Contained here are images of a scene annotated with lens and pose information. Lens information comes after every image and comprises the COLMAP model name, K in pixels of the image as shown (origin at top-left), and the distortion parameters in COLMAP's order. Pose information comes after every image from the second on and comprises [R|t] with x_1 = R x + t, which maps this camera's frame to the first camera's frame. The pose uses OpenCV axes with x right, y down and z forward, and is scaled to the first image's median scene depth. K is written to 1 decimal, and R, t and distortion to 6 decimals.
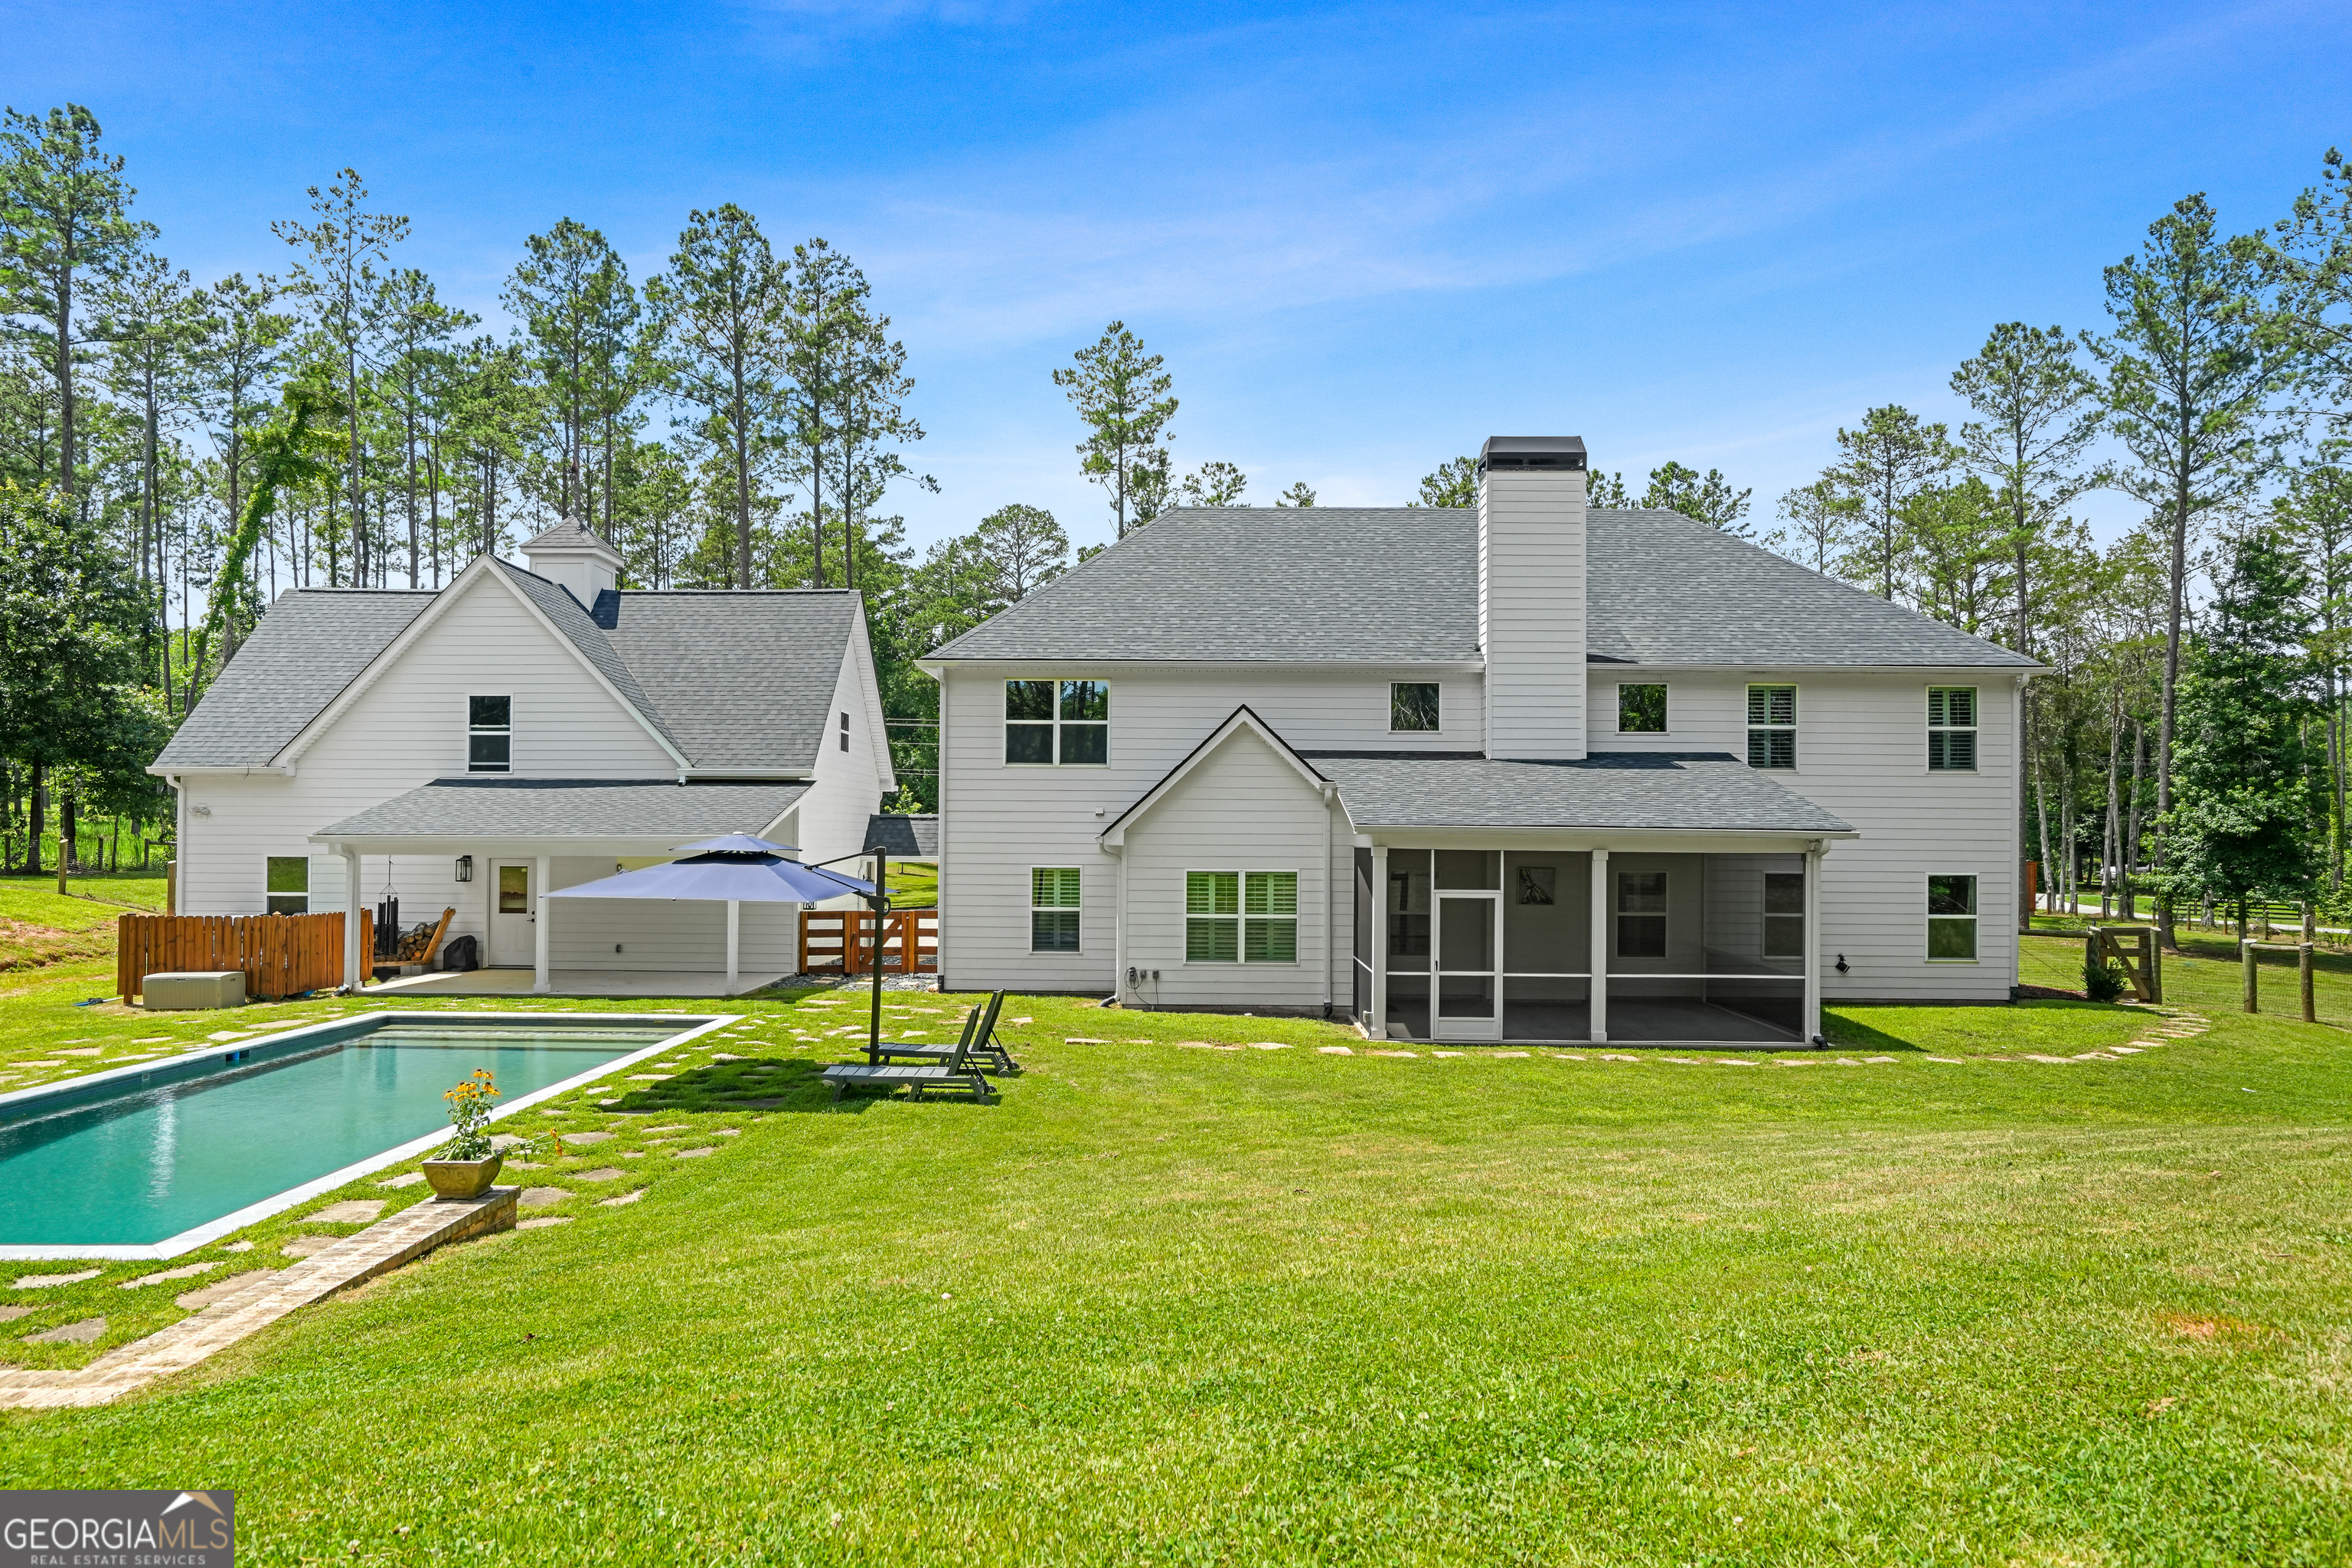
lens RADIAL K [[1467.1, 0, 1166.3], [0, 1467.1, 837.4], [0, 0, 1]] dist [-0.030835, 0.031349]
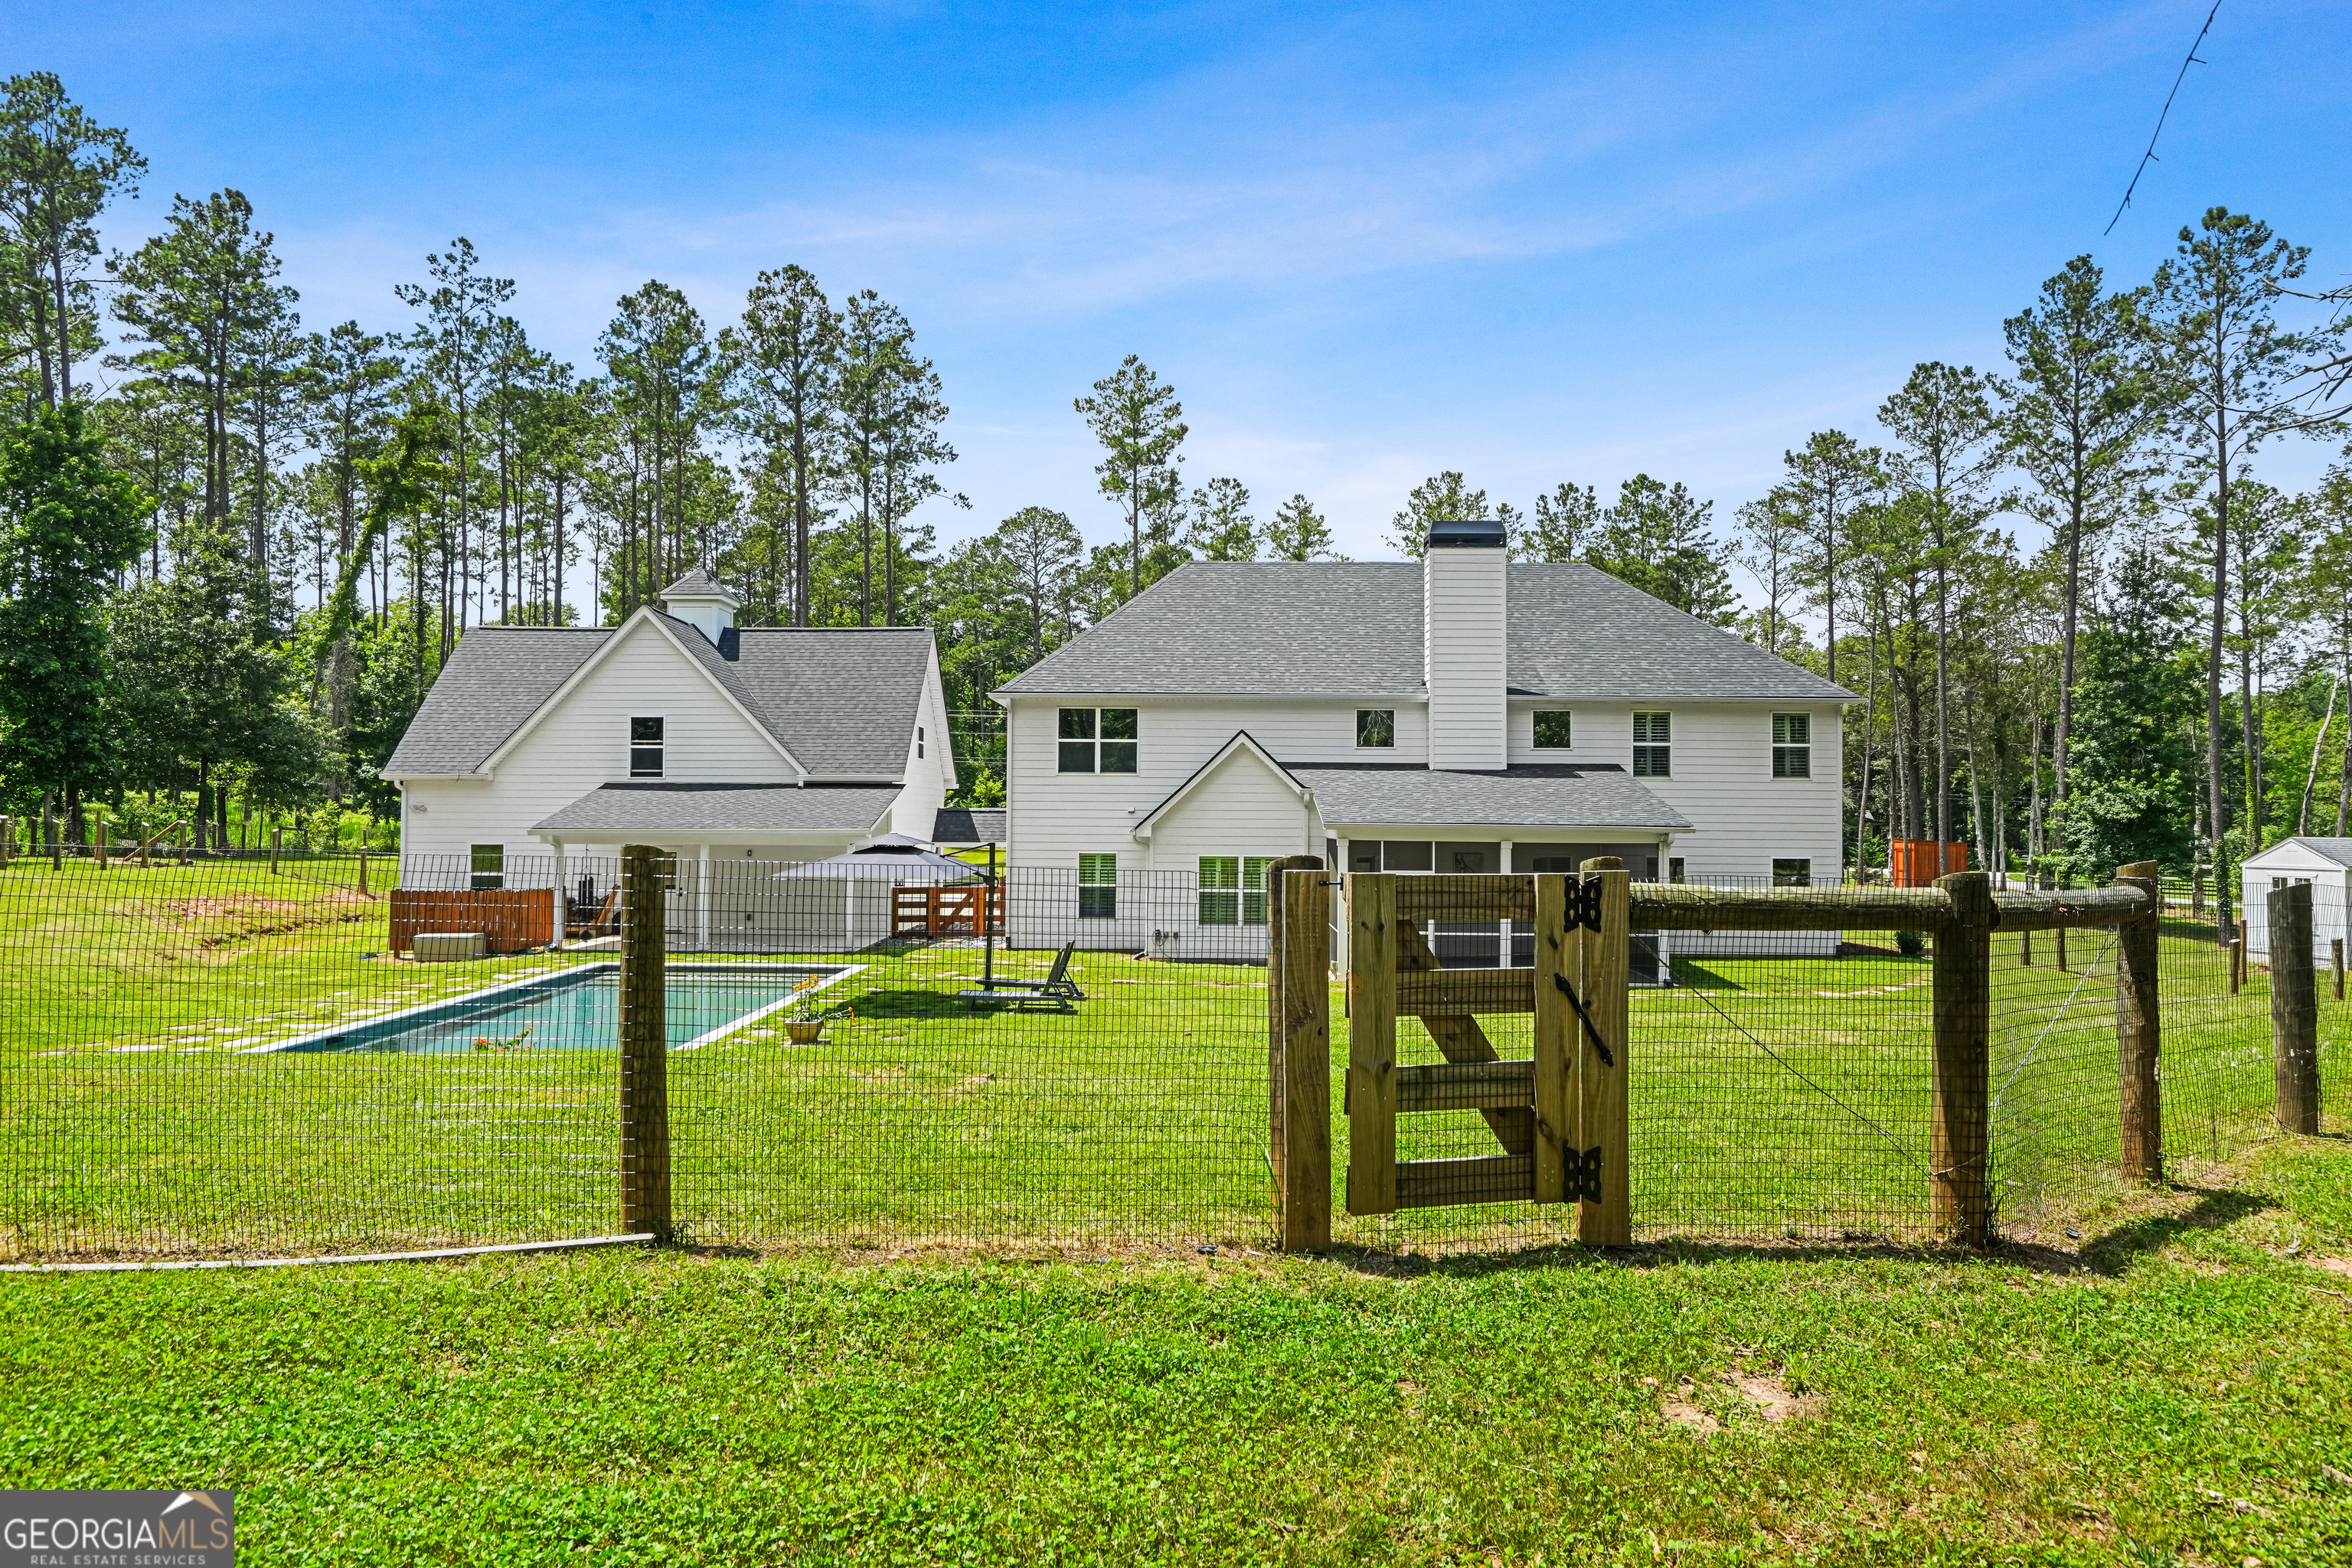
lens RADIAL K [[1454.0, 0, 1176.0], [0, 1454.0, 784.0], [0, 0, 1]] dist [-0.034869, 0.042617]
pose [[0.999998, -0.000460, 0.002128, -0.003701], [0.000508, 0.999746, -0.022520, -0.004809], [-0.002117, 0.022521, 0.999744, -0.116642]]
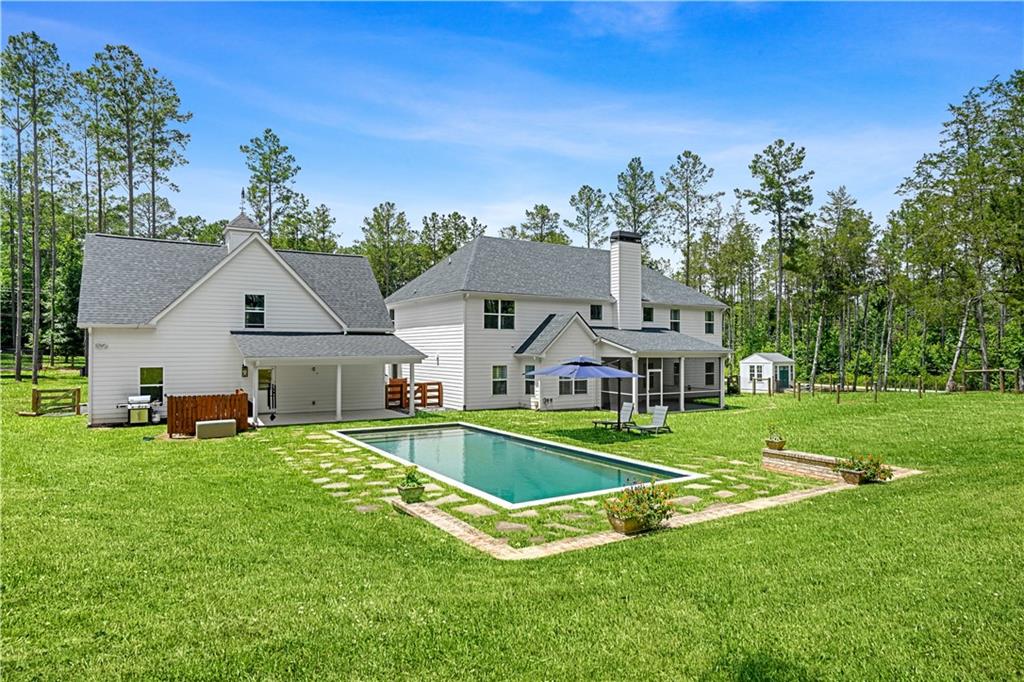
lens RADIAL K [[603.7, 0, 512.0], [0, 603.7, 341.0], [0, 0, 1]] dist [-0.028673, 0.000112]
pose [[0.841046, 0.001043, 0.540962, -0.289617], [0.005834, 0.999923, -0.010997, -0.005649], [-0.540932, 0.012405, 0.840975, -0.000898]]
